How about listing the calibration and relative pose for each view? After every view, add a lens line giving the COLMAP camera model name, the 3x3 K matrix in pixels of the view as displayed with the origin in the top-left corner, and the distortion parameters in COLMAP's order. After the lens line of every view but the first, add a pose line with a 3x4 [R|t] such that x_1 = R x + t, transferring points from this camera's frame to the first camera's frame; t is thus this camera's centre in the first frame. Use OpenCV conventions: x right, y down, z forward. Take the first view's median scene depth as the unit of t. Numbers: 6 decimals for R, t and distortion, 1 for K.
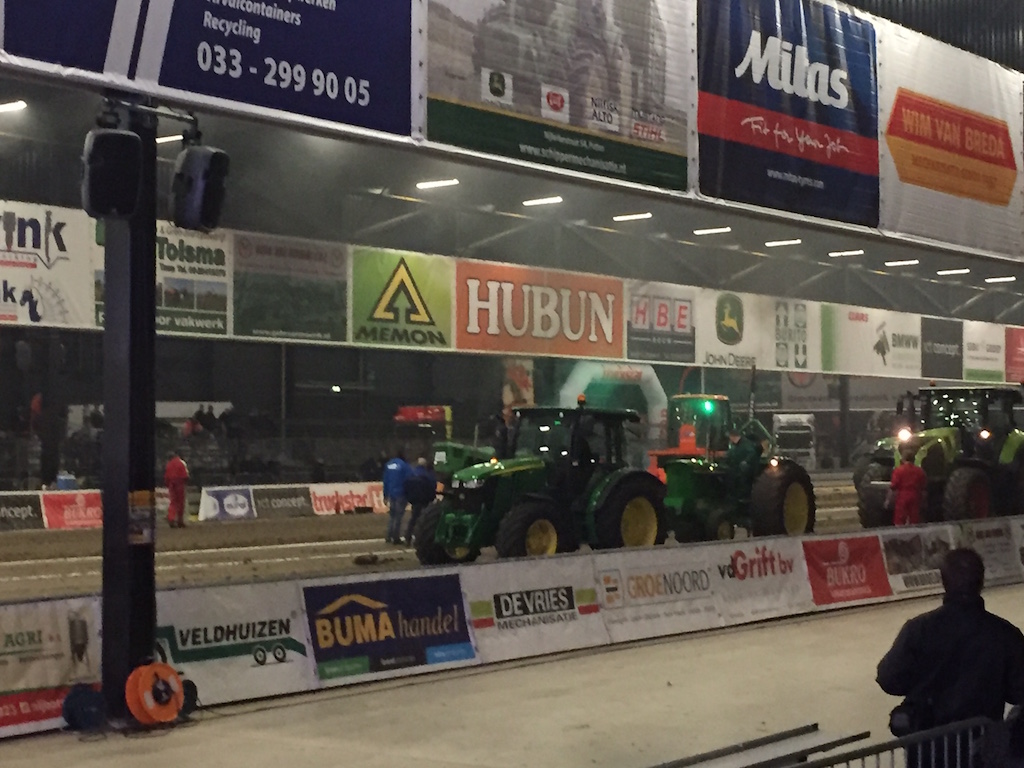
lens RADIAL K [[1932.4, 0, 512.0], [0, 1932.4, 384.2], [0, 0, 1]] dist [-0.012979, 0.000000]
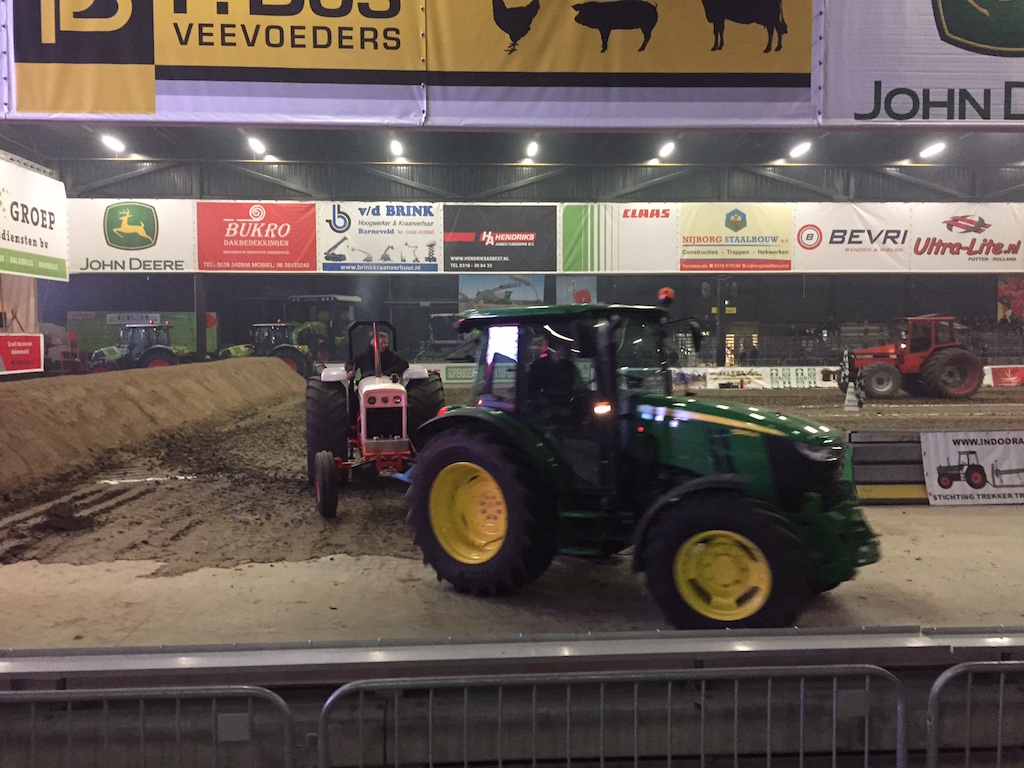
lens RADIAL K [[871.7, 0, 509.4], [0, 871.7, 385.8], [0, 0, 1]] dist [0.020946, -0.064319]
pose [[0.624255, 0.047387, -0.779782, 0.621983], [0.018072, 0.997016, 0.075056, 0.021744], [0.781011, -0.060947, 0.621536, 0.860896]]
